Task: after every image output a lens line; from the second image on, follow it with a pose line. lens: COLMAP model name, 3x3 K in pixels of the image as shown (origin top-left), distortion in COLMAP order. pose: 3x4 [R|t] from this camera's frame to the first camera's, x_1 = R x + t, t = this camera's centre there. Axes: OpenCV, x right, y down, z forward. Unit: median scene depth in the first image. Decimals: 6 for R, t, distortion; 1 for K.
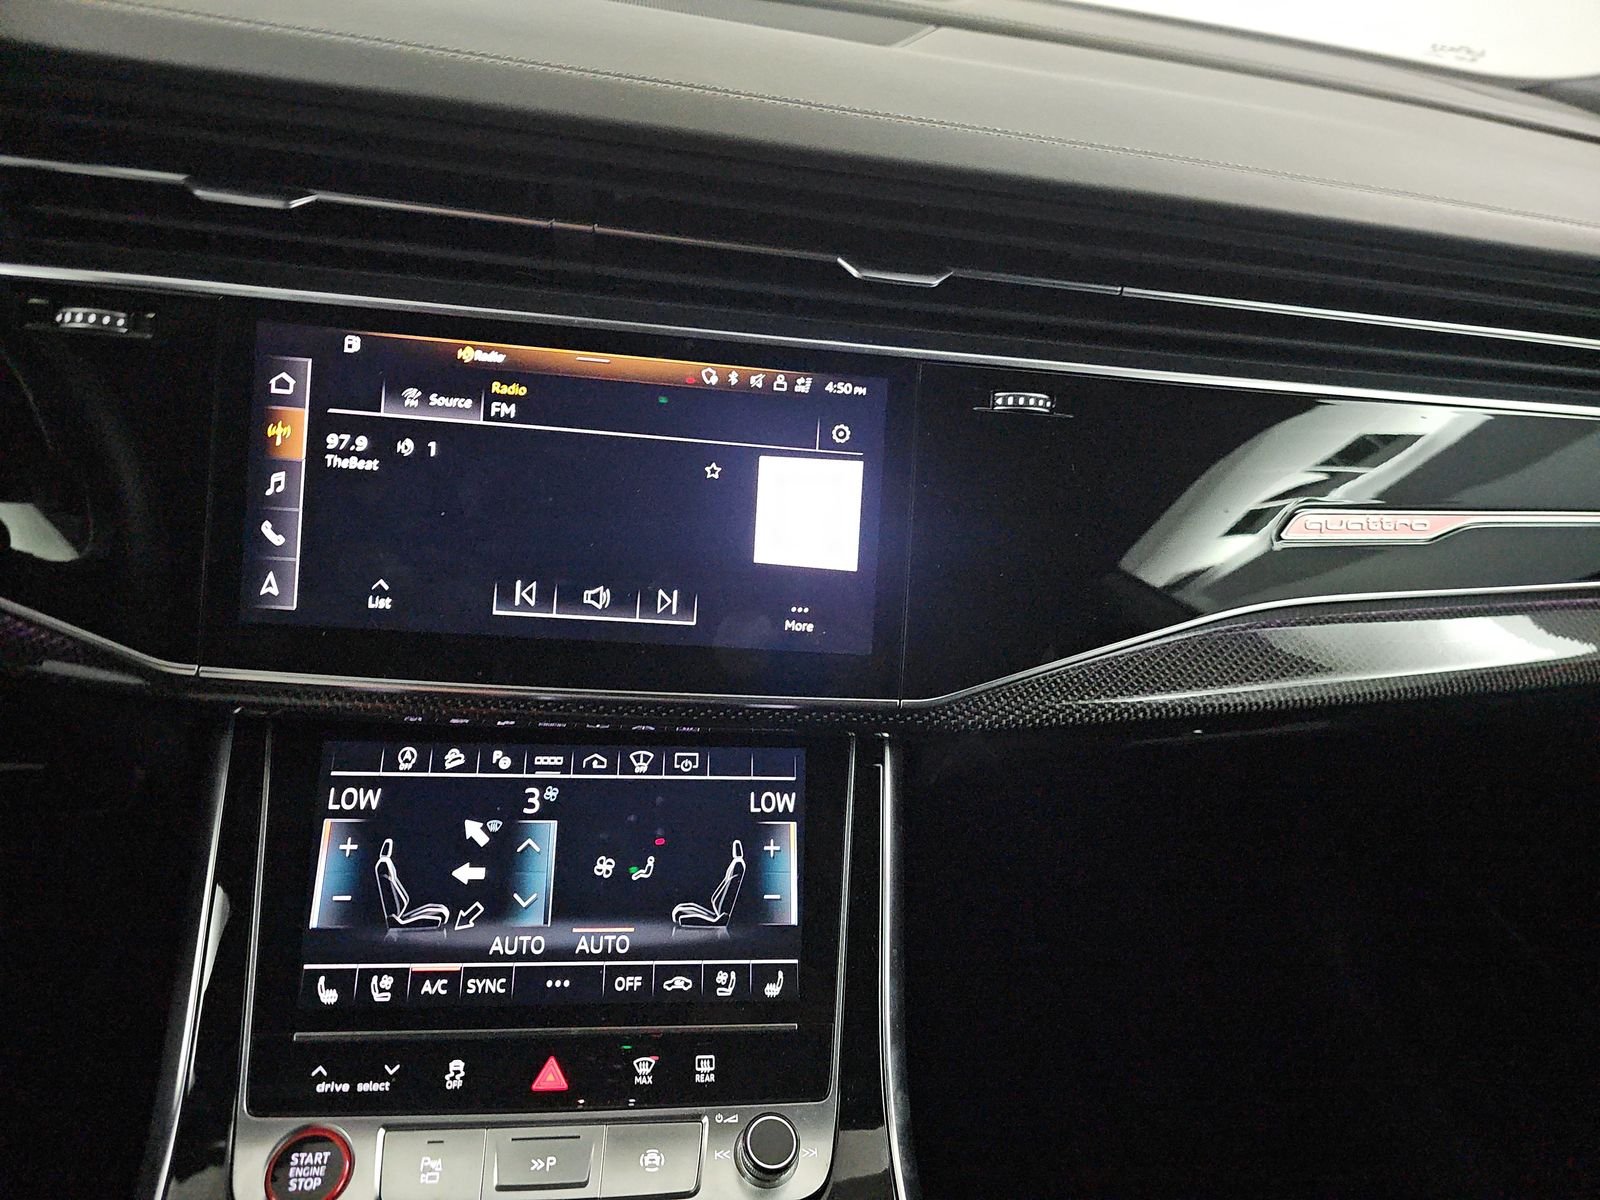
lens RADIAL K [[1088.3, 0, 800.0], [0, 1088.3, 600.0], [0, 0, 1]] dist [0.034803, -0.034736]
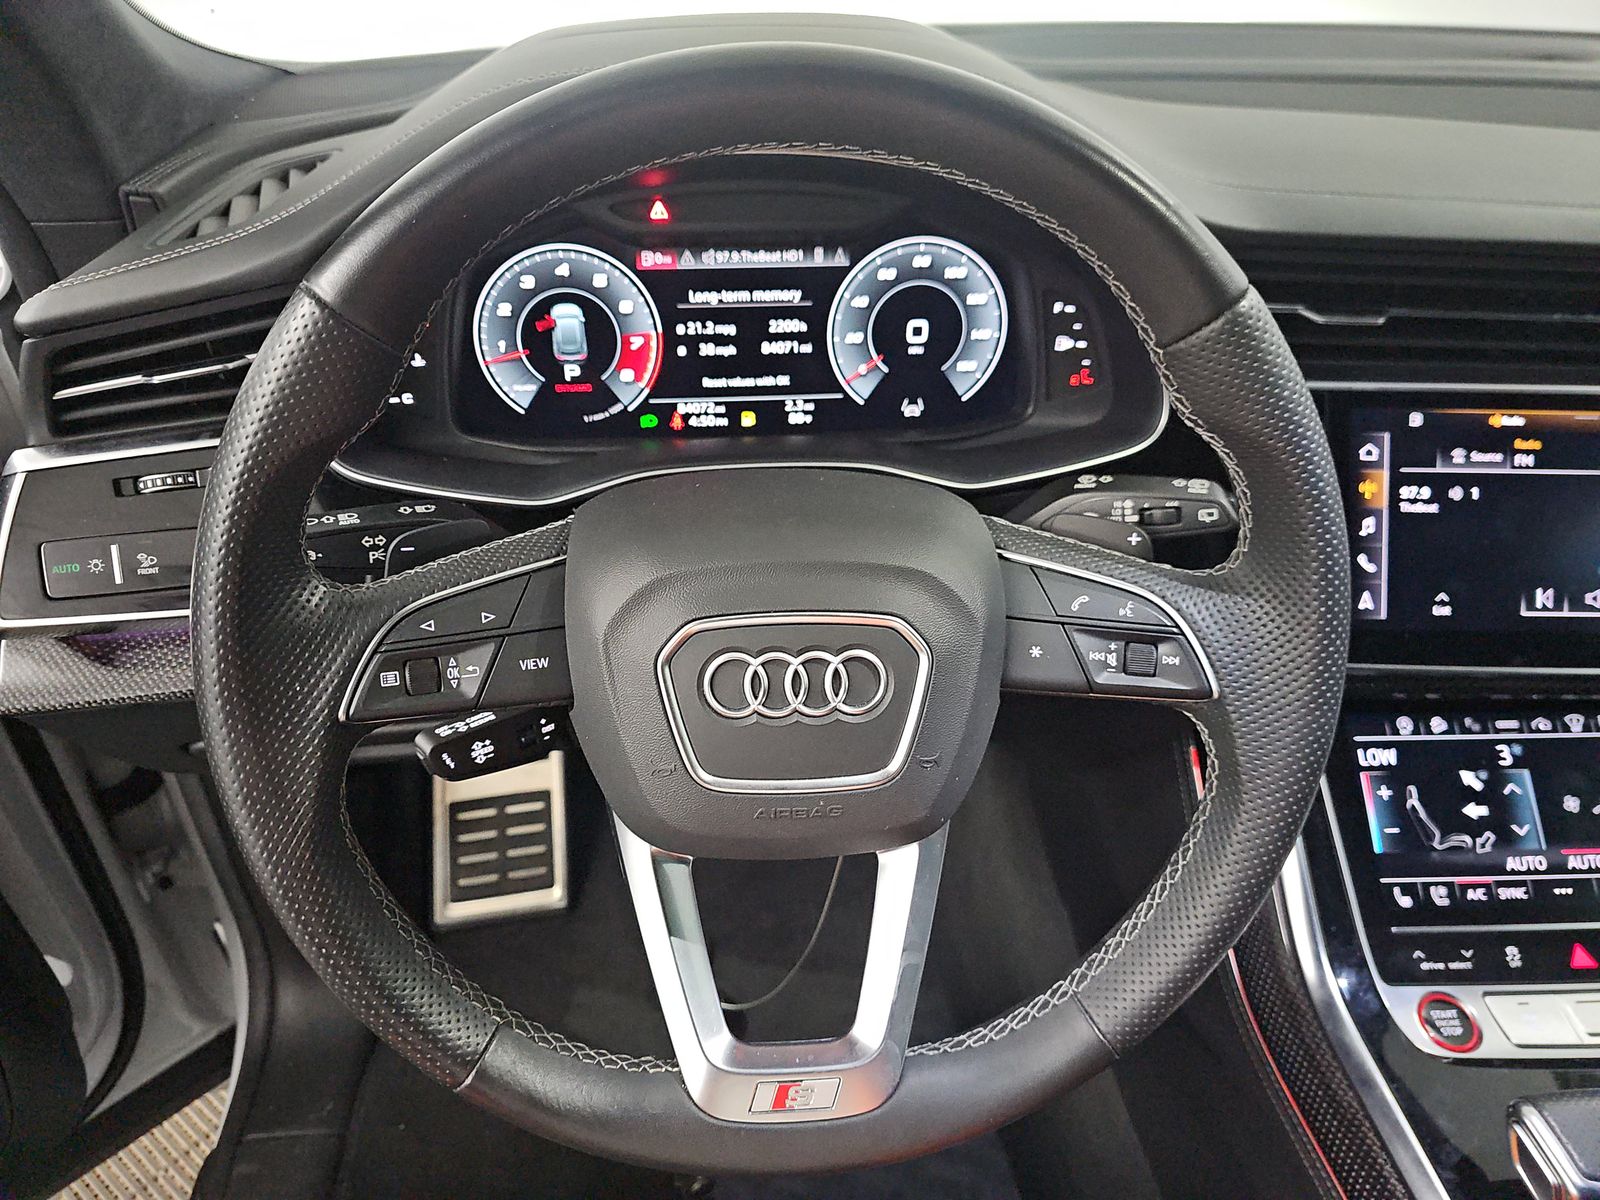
lens RADIAL K [[1088.3, 0, 800.0], [0, 1088.3, 600.0], [0, 0, 1]] dist [0.034803, -0.034736]
pose [[0.993757, -0.046333, -0.101491, -1.007940], [0.048972, 0.998520, 0.023663, -0.079107], [0.100244, -0.028485, 0.994555, -0.410934]]
